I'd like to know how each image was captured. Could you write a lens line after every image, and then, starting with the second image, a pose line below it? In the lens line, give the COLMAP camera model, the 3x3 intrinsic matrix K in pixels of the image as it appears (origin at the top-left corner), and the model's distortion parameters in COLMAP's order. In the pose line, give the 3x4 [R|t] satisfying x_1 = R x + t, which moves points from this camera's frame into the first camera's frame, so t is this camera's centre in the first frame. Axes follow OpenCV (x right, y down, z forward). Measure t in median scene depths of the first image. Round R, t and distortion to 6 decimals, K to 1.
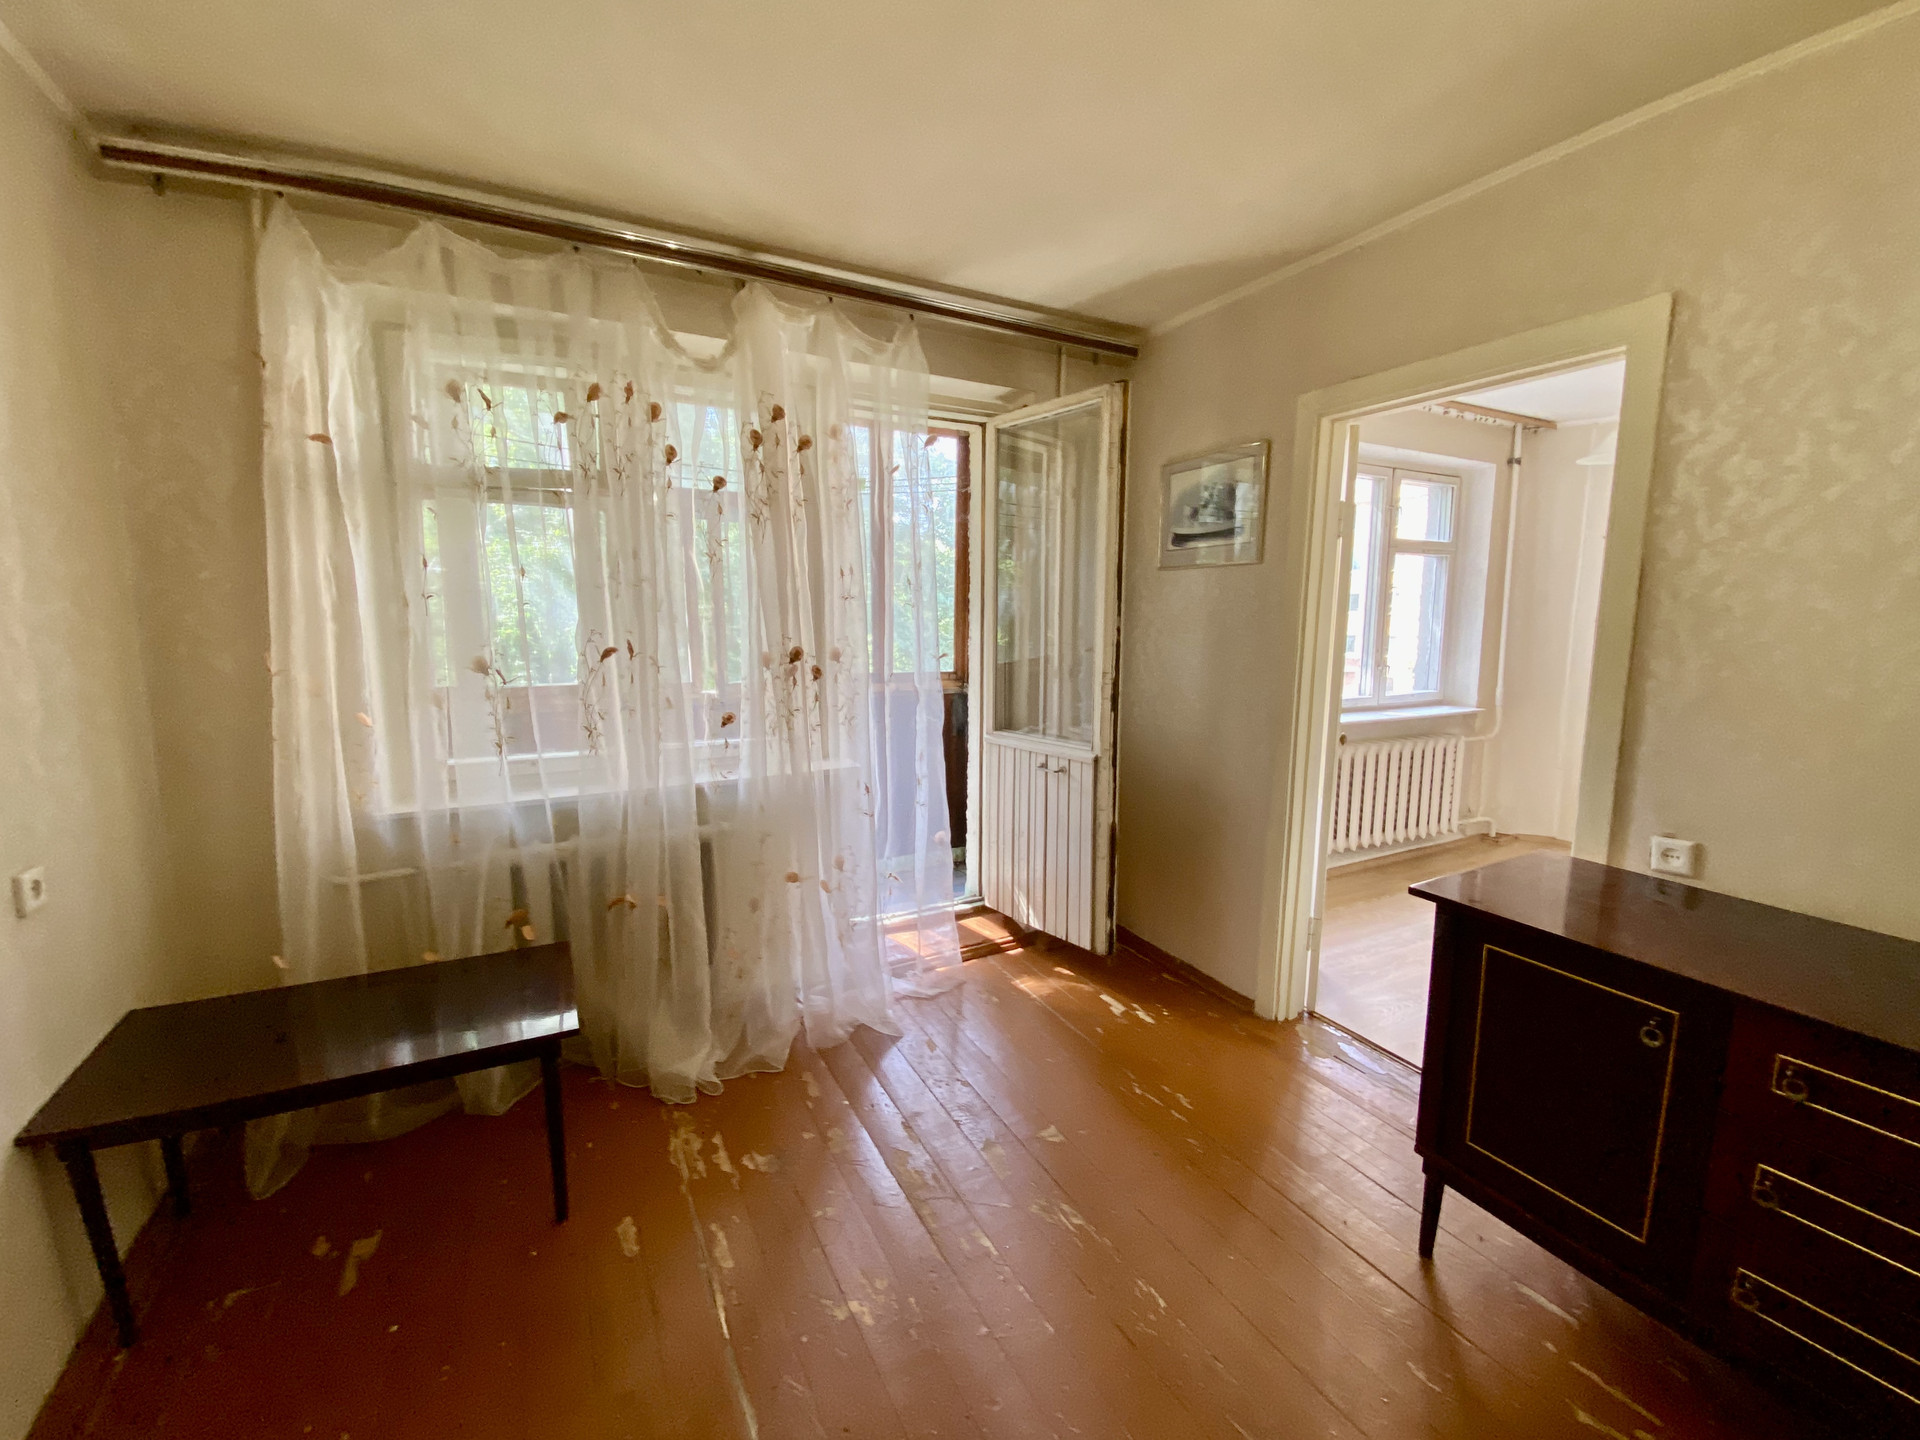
lens RADIAL K [[764.8, 0, 953.8], [0, 764.8, 772.2], [0, 0, 1]] dist [0.020718, -0.023508]
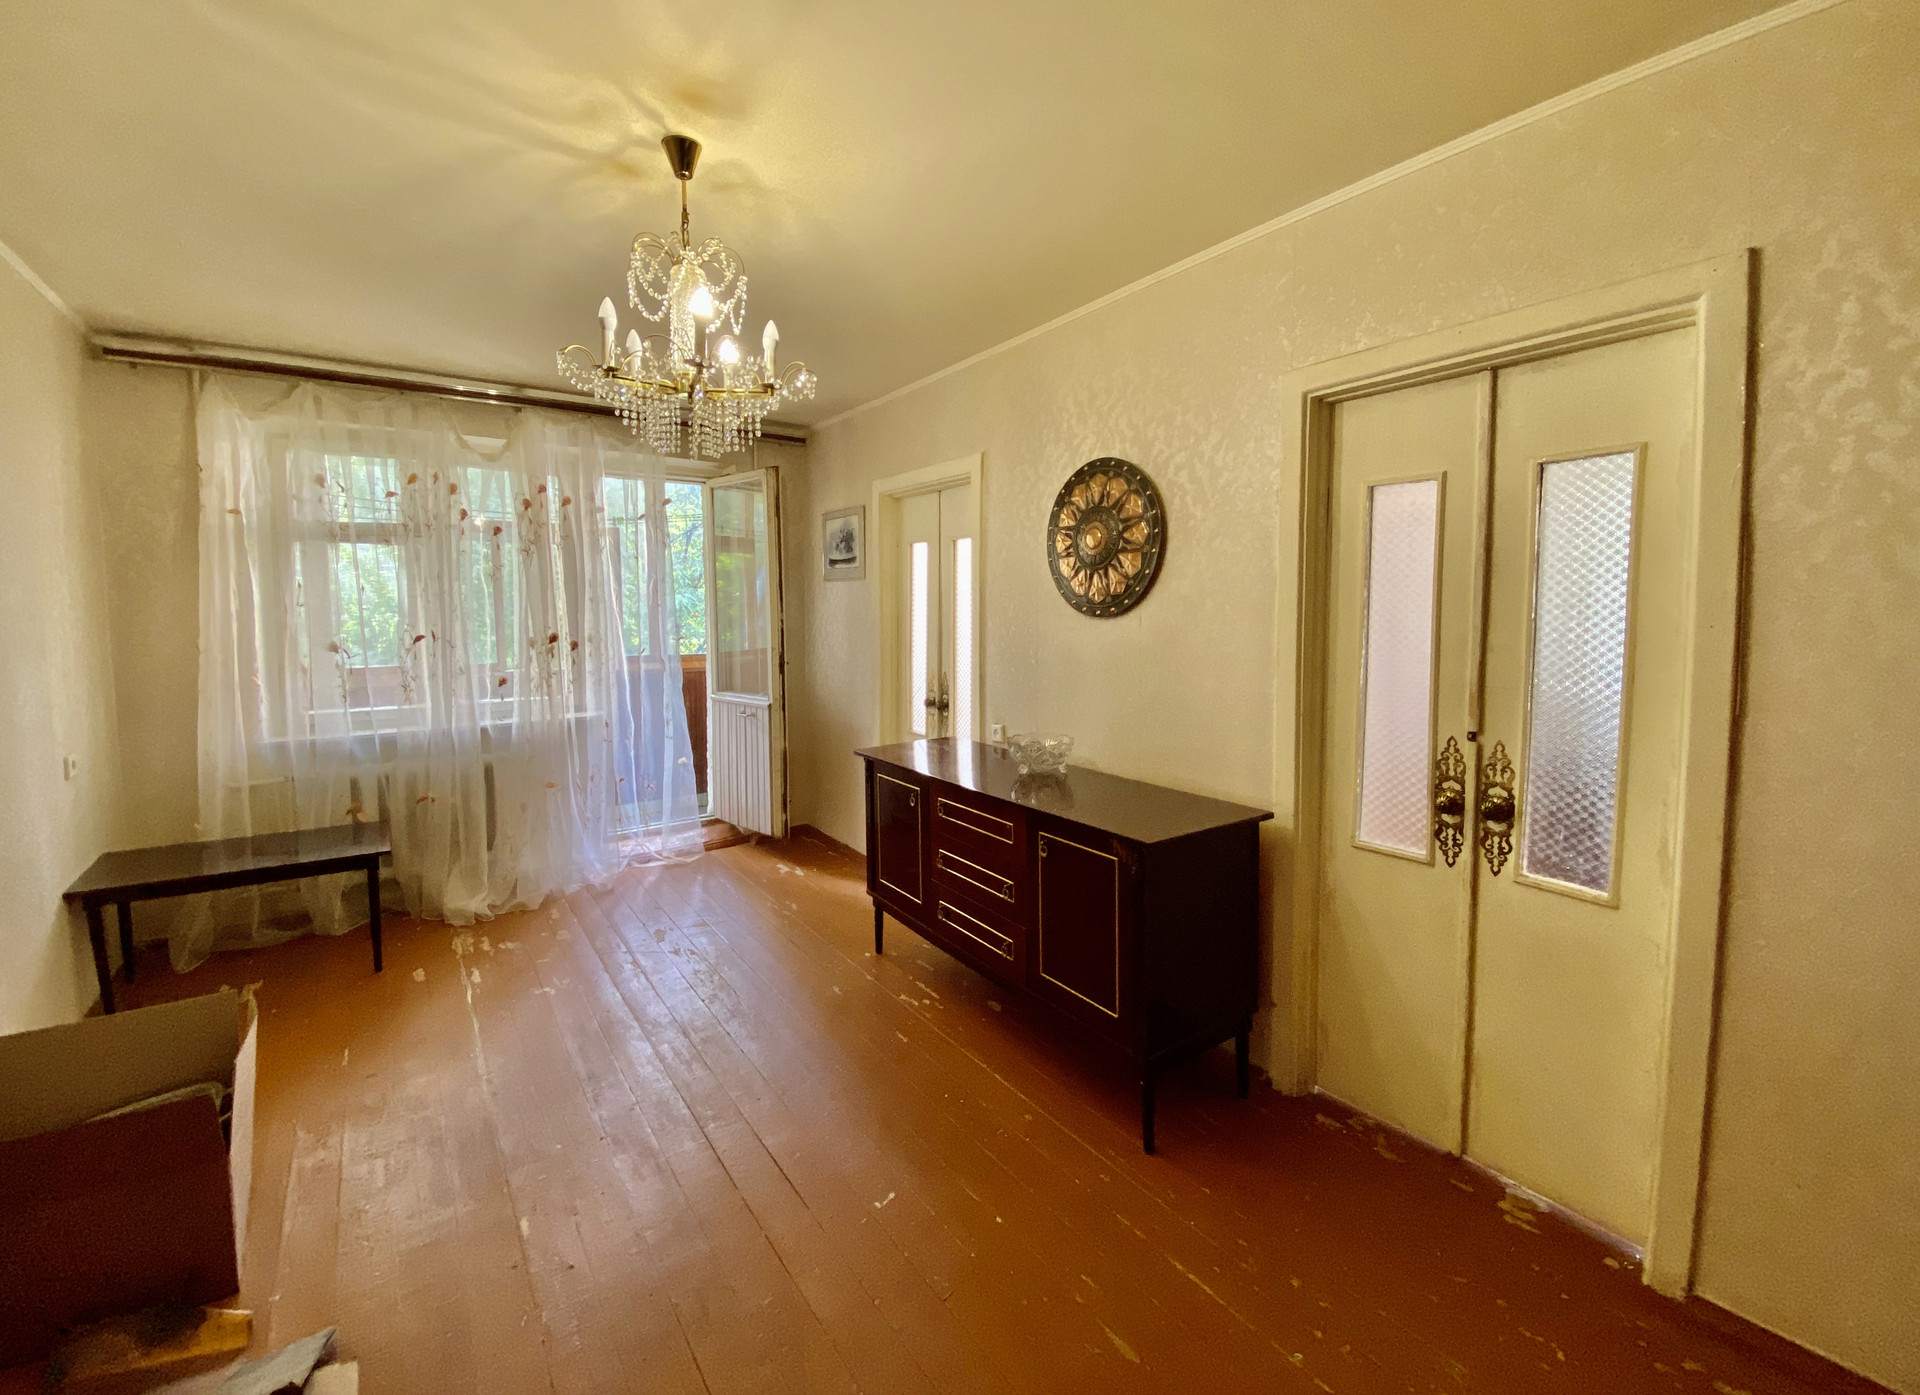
lens RADIAL K [[811.6, 0, 963.0], [0, 811.6, 714.5], [0, 0, 1]] dist [0.001243, -0.016784]
pose [[0.992576, -0.022561, 0.119518, 0.450259], [0.030967, 0.997139, -0.068951, 0.146963], [-0.117621, 0.072141, 0.990435, -0.754998]]
